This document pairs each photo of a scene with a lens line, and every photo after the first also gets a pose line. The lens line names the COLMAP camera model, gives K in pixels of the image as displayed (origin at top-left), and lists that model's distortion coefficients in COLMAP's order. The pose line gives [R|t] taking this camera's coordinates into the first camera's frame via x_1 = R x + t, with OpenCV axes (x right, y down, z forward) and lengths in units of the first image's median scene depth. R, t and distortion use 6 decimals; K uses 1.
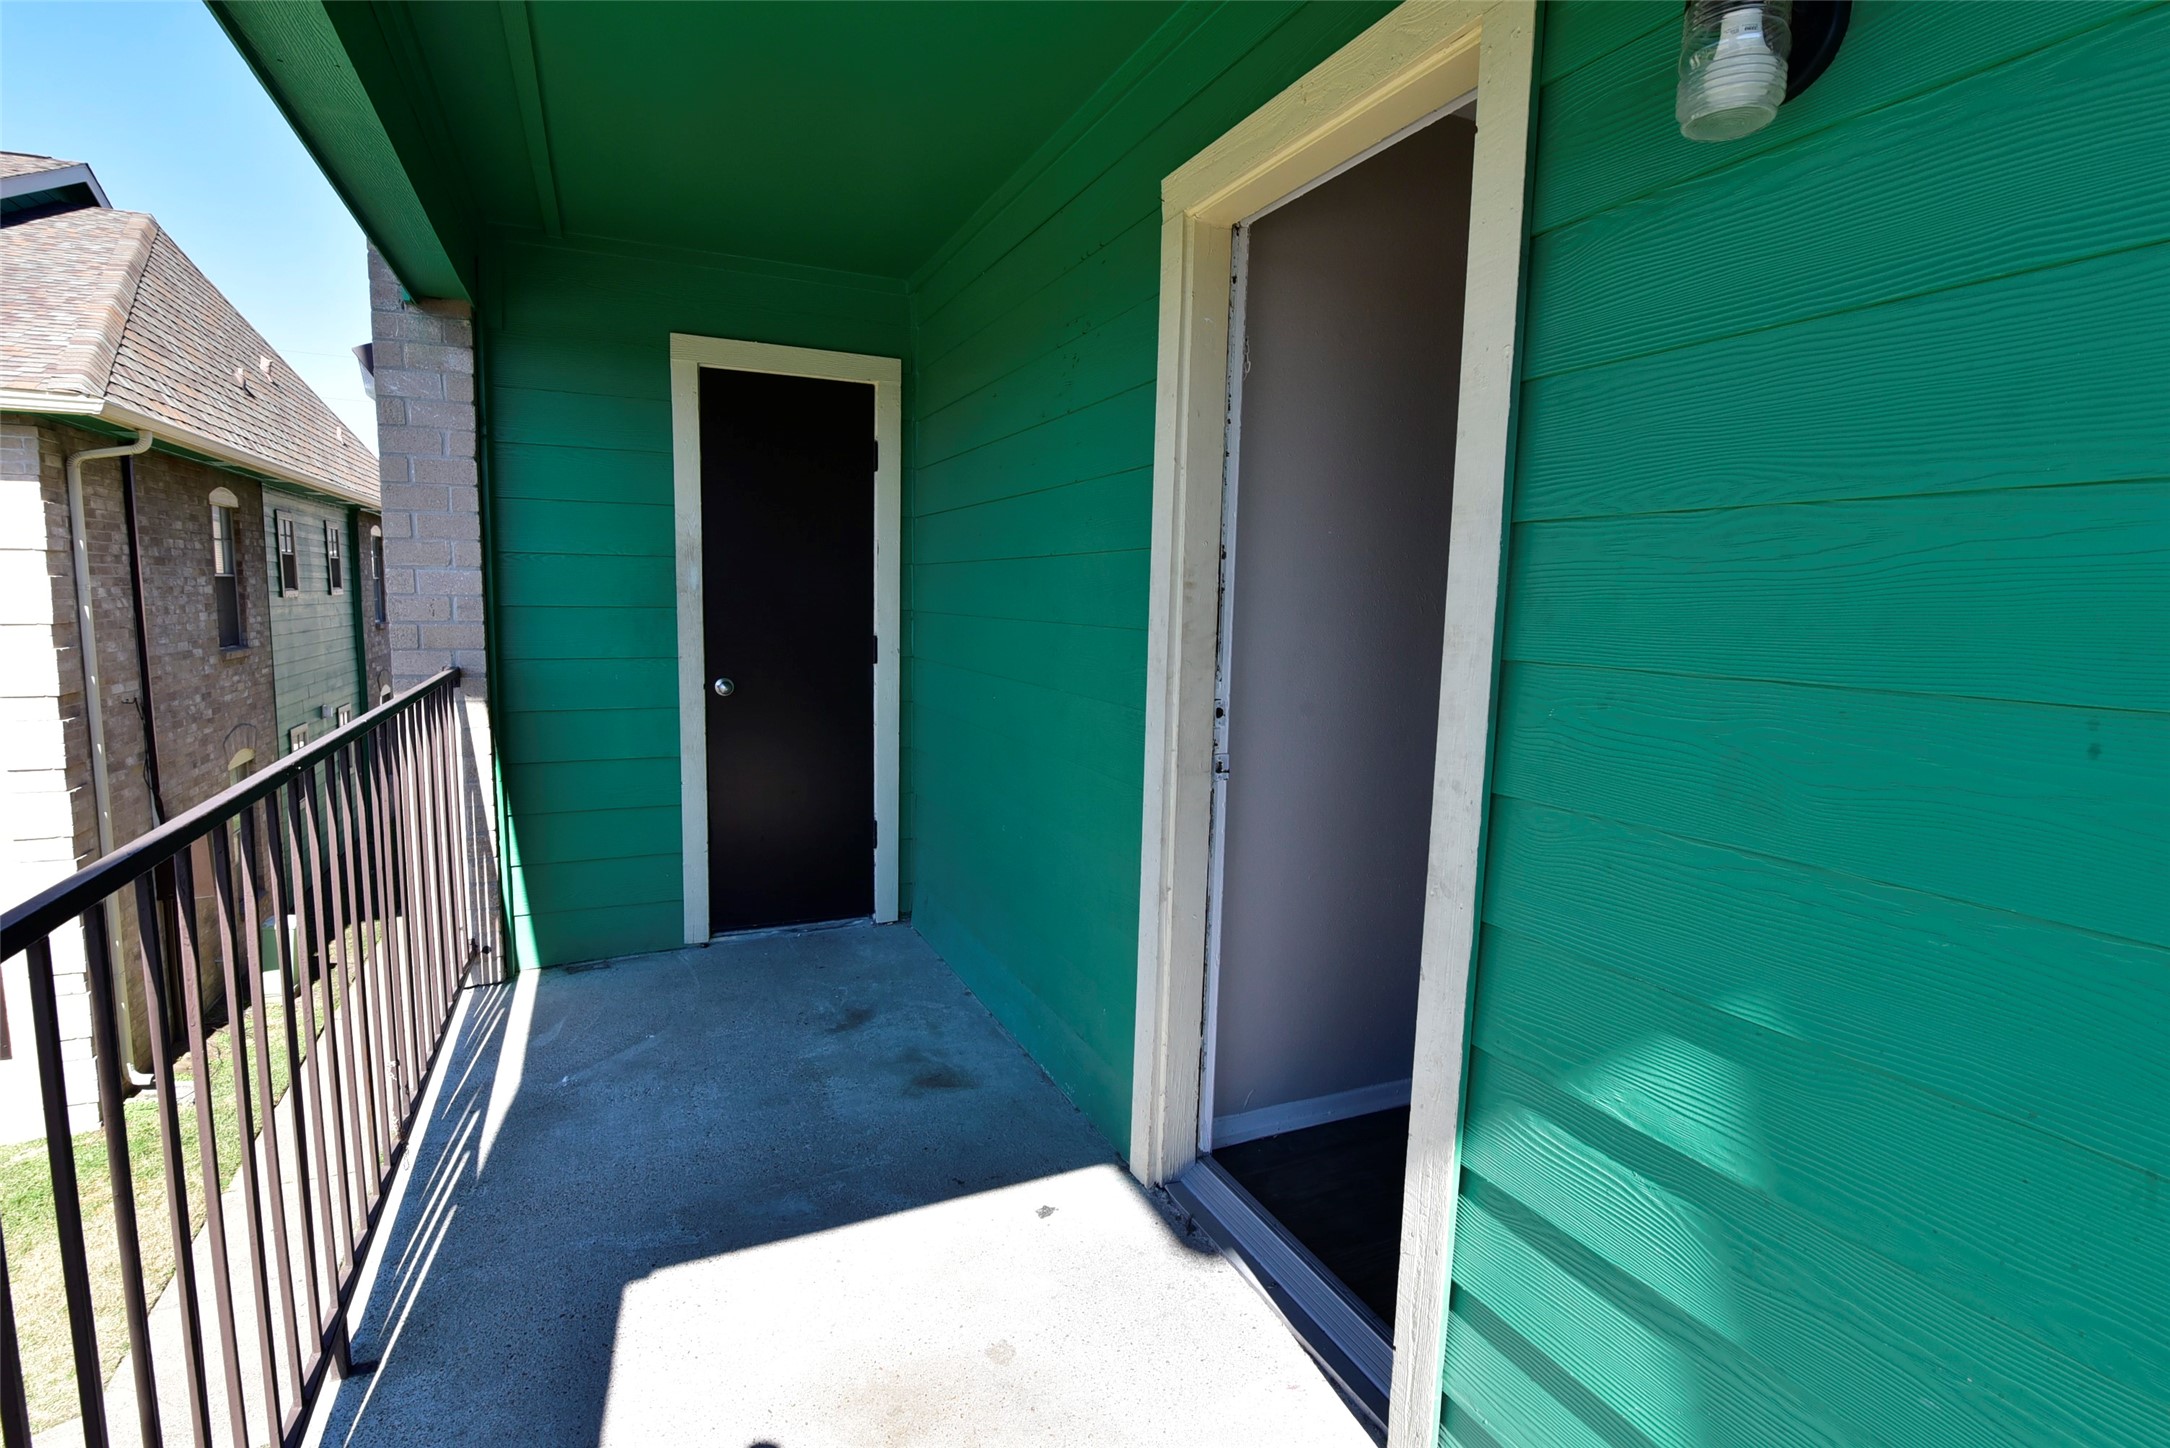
lens RADIAL K [[1019.4, 0, 1085.0], [0, 1019.4, 724.0], [0, 0, 1]] dist [-0.021197, 0.002544]
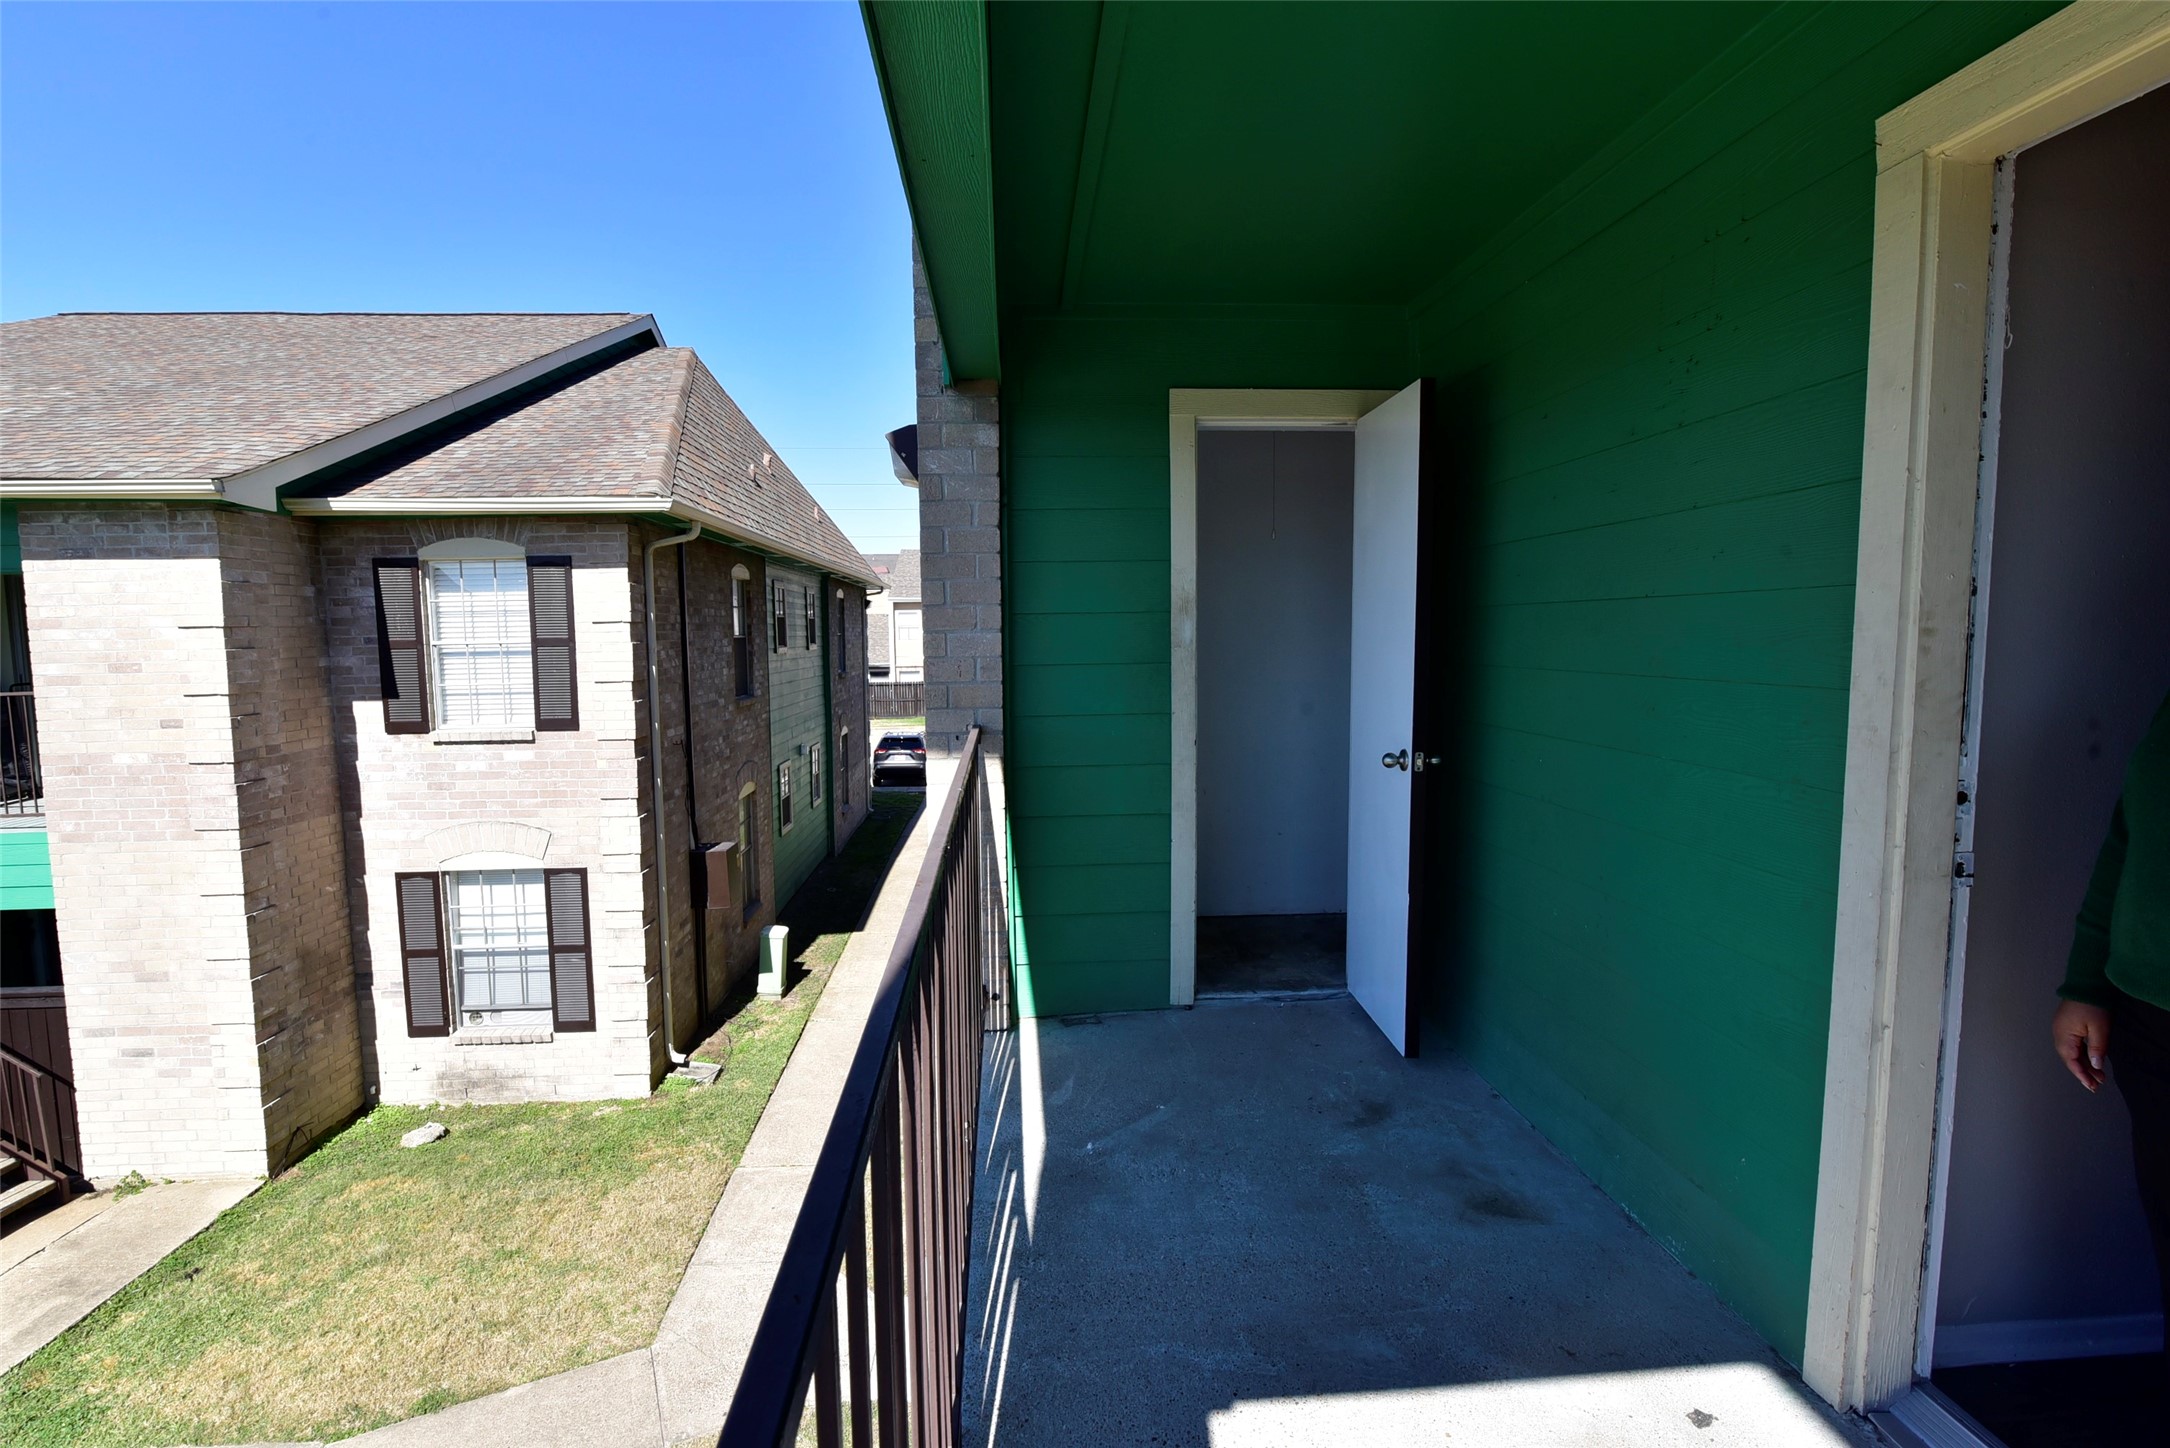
lens RADIAL K [[1019.4, 0, 1085.0], [0, 1019.4, 724.0], [0, 0, 1]] dist [-0.021197, 0.002544]
pose [[0.935947, -0.000892, -0.352139, -0.131809], [-0.012267, 0.999307, -0.035136, -0.019550], [0.351926, 0.037205, 0.935288, 0.044252]]
